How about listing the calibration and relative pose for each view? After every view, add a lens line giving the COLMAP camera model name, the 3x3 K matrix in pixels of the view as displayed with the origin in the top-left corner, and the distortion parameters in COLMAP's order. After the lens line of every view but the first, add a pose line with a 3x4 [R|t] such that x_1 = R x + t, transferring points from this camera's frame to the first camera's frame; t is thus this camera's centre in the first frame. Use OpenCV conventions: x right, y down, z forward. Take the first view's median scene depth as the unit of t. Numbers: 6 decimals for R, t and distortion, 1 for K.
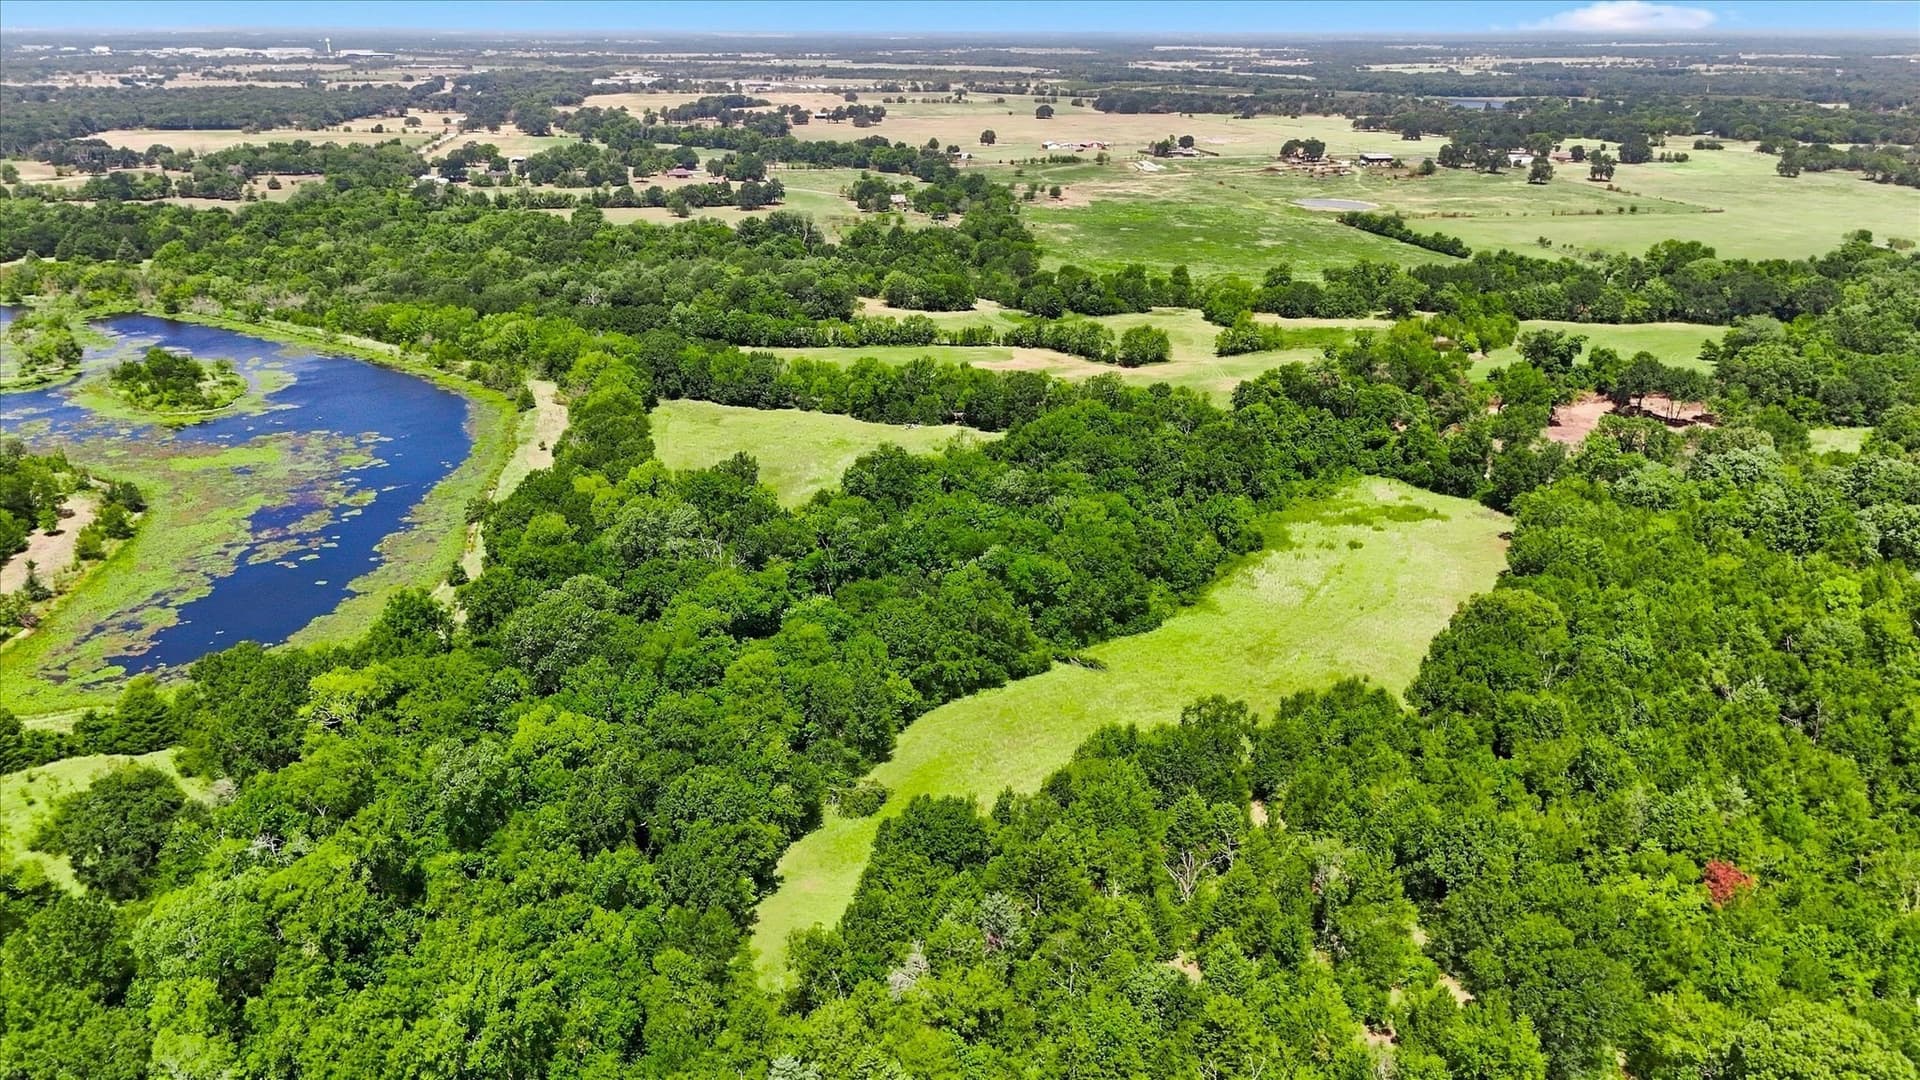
lens RADIAL K [[1395.7, 0, 977.7], [0, 1395.7, 567.3], [0, 0, 1]] dist [0.064747, -0.059762]
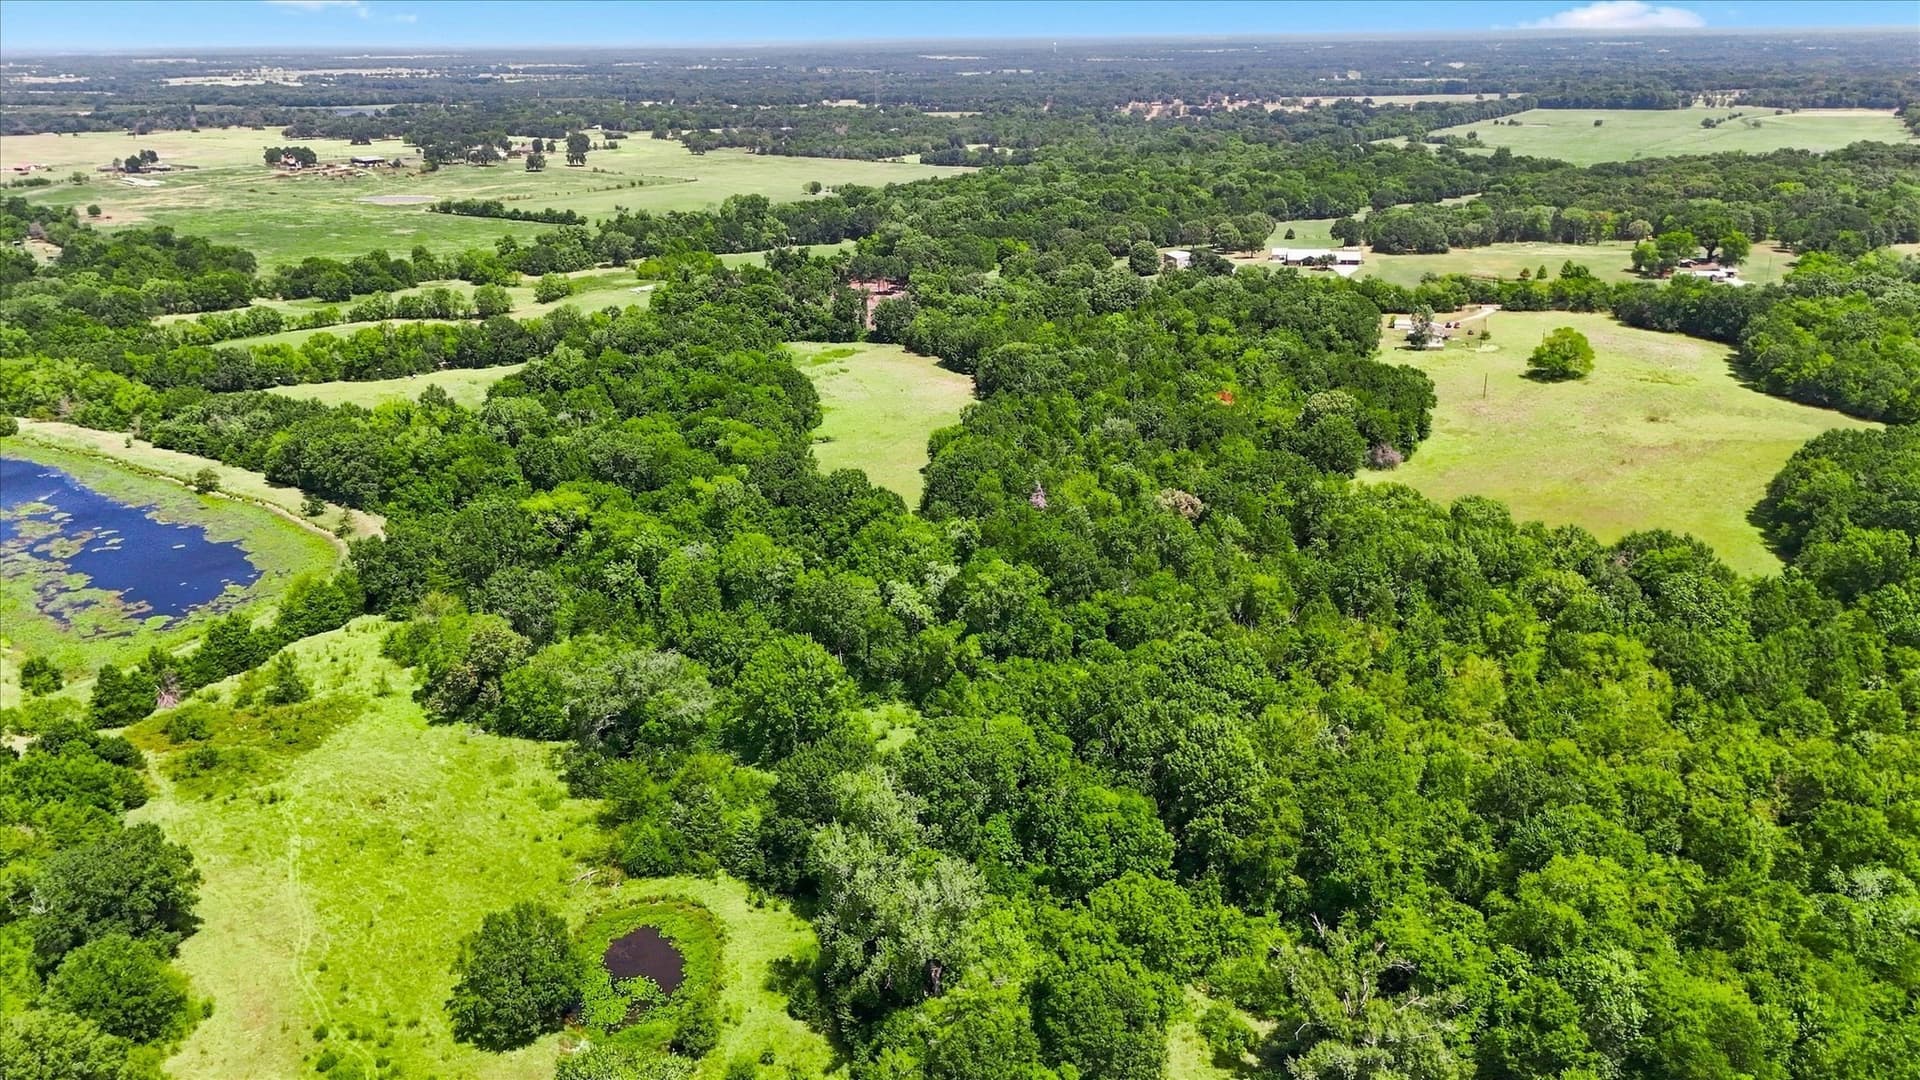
lens RADIAL K [[1395.7, 0, 949.7], [0, 1395.7, 549.5], [0, 0, 1]] dist [0.064747, -0.059762]
pose [[0.701877, -0.253944, 0.665493, -0.257482], [0.266770, 0.960007, 0.084972, 0.026355], [-0.660456, 0.117894, 0.741551, -0.068798]]
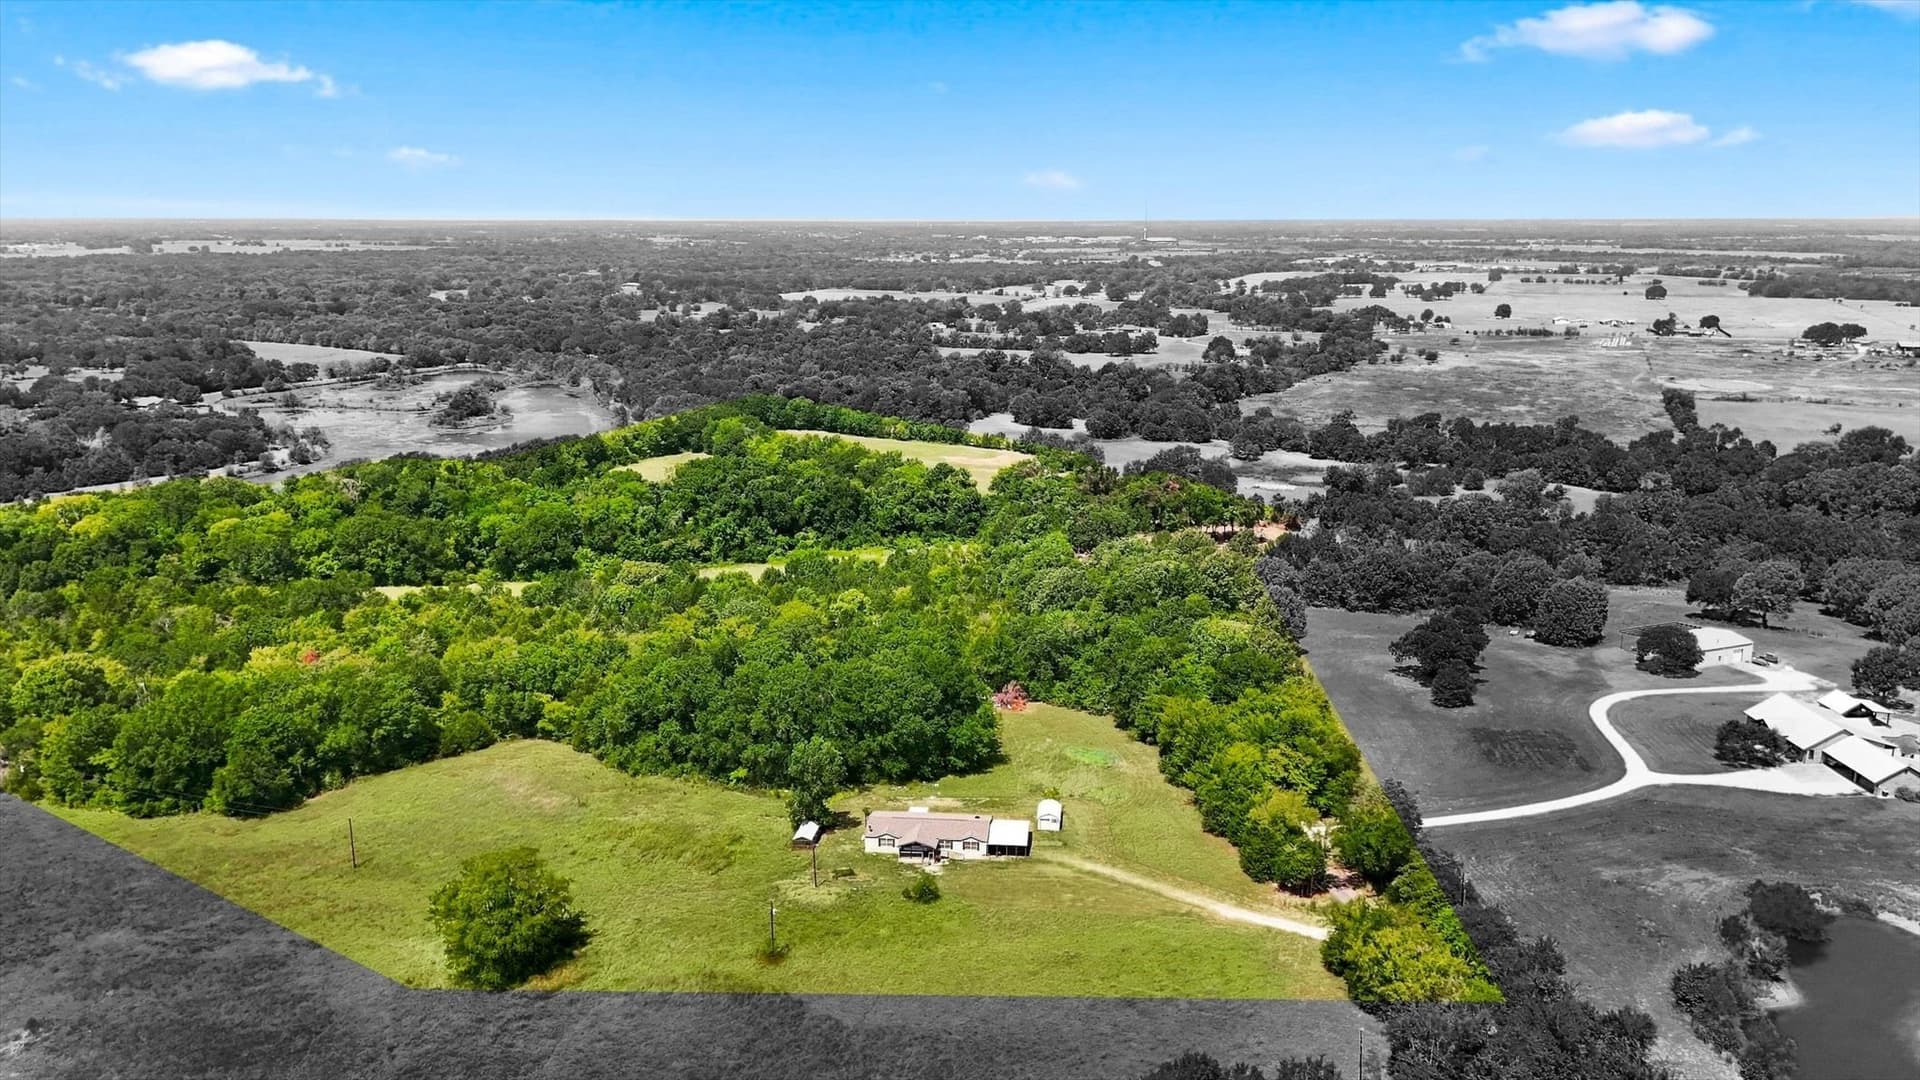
lens RADIAL K [[1395.7, 0, 986.1], [0, 1395.7, 581.8], [0, 0, 1]] dist [0.064747, -0.059762]
pose [[0.835785, 0.137530, -0.531553, 0.380583], [-0.197226, 0.978706, -0.056884, 0.012965], [0.512411, 0.152379, 0.845113, 0.004409]]
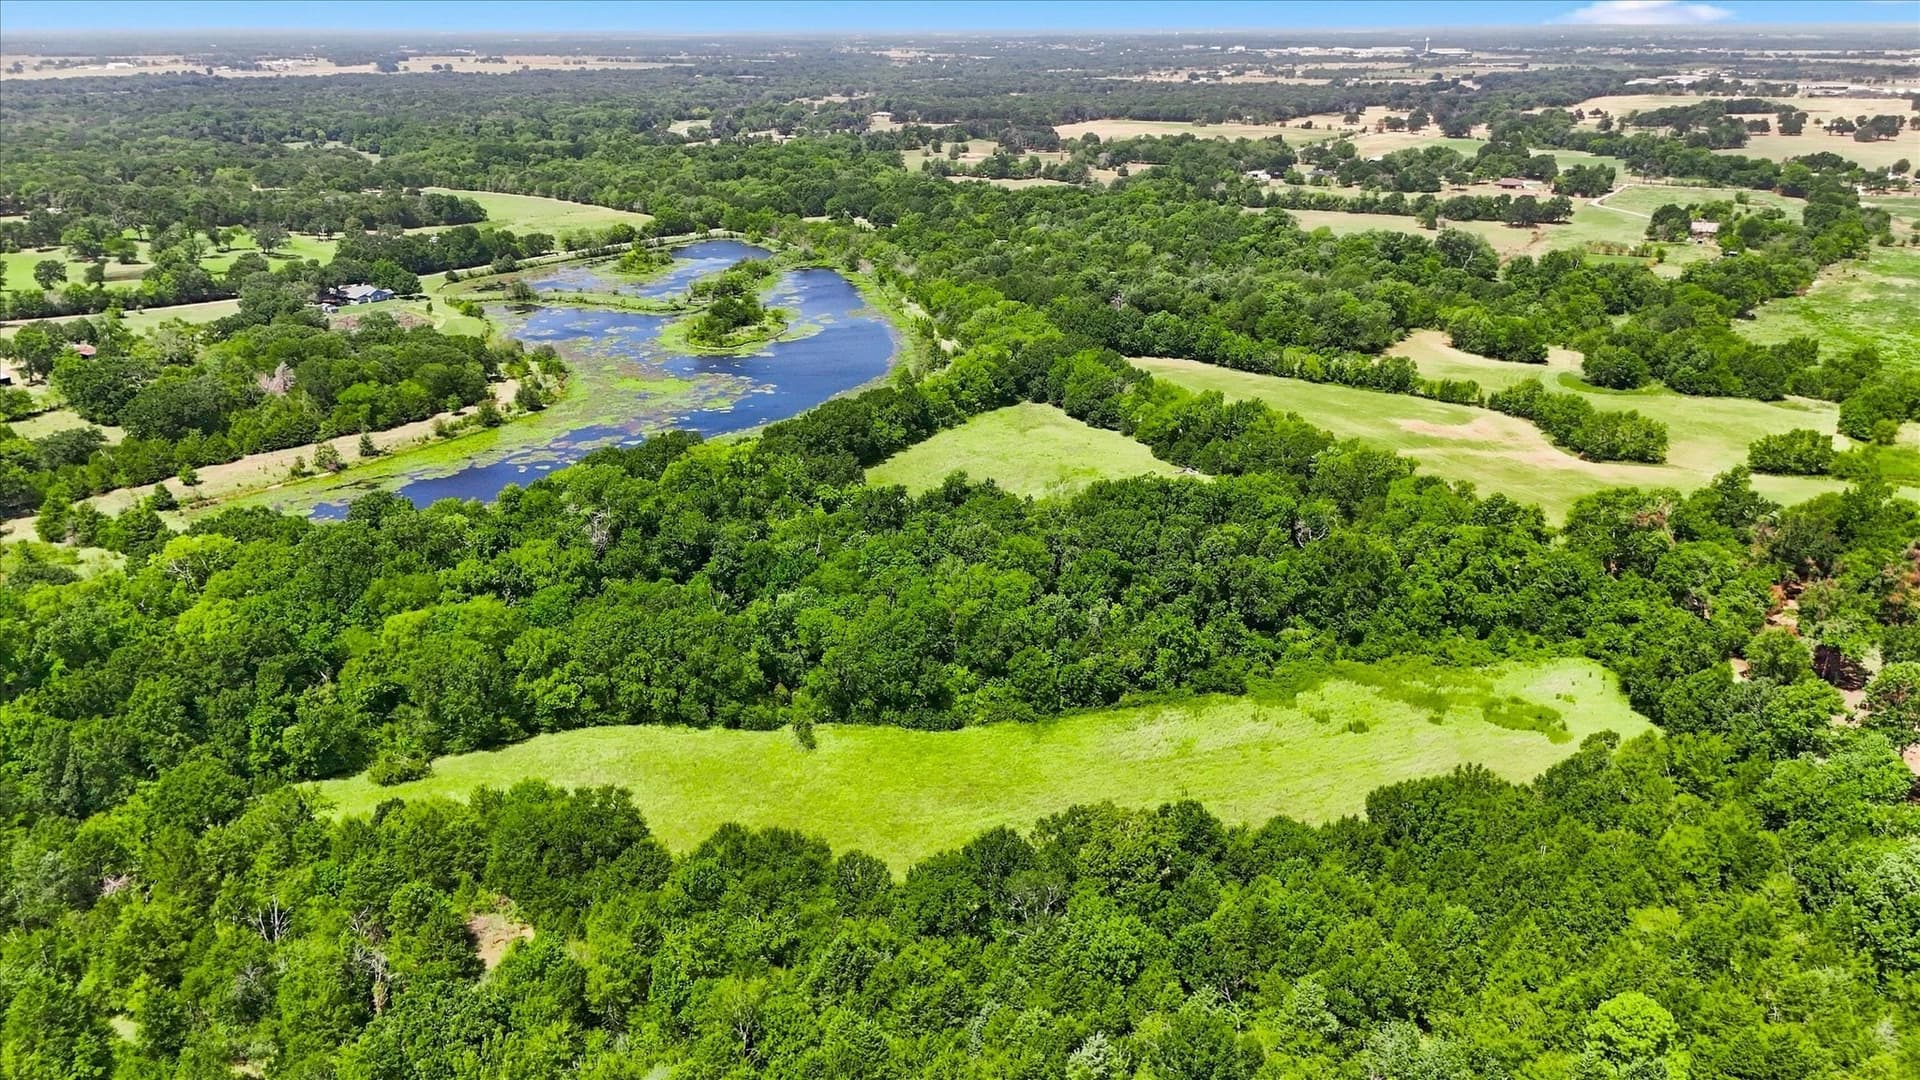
lens RADIAL K [[1395.7, 0, 980.1], [0, 1395.7, 585.2], [0, 0, 1]] dist [0.064747, -0.059762]
pose [[0.739468, 0.246533, -0.626426, 0.202344], [-0.238879, 0.966070, 0.098216, -0.040546], [0.629384, 0.077013, 0.773269, 0.108059]]
